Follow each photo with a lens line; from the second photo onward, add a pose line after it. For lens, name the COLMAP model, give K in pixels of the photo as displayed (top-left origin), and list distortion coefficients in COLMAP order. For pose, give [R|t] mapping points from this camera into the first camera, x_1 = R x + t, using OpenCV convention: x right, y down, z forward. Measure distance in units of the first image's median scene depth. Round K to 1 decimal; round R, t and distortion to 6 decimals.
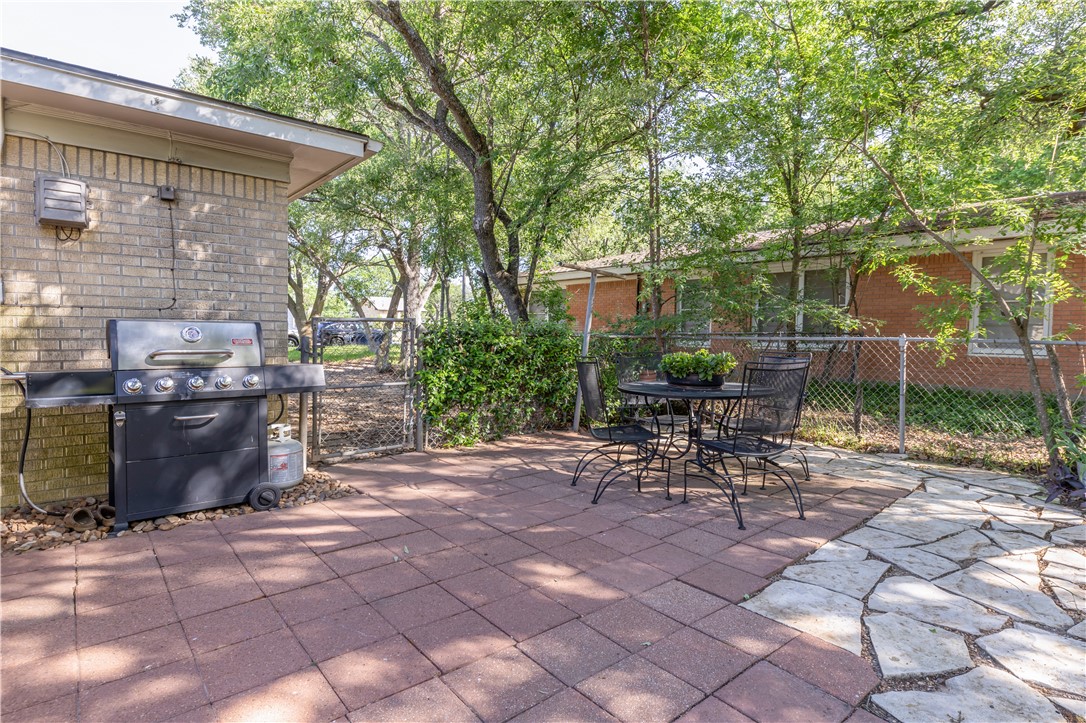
lens RADIAL K [[563.8, 0, 543.0], [0, 563.8, 361.5], [0, 0, 1]] dist [0.000712, -0.000011]
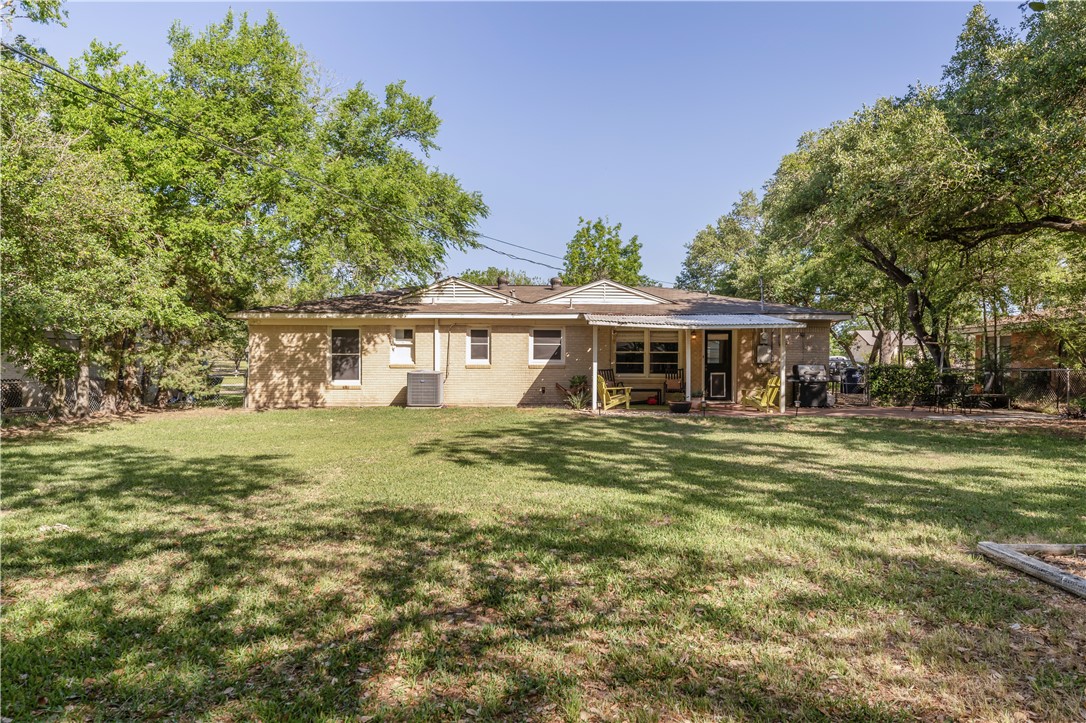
lens RADIAL K [[748.1, 0, 543.0], [0, 748.1, 361.5], [0, 0, 1]] dist [0.000902, -0.001536]
pose [[0.763905, -0.007816, -0.645281, 1.056380], [-0.034179, 0.998033, -0.052552, 0.188771], [0.644423, 0.062200, 0.762136, -3.268309]]
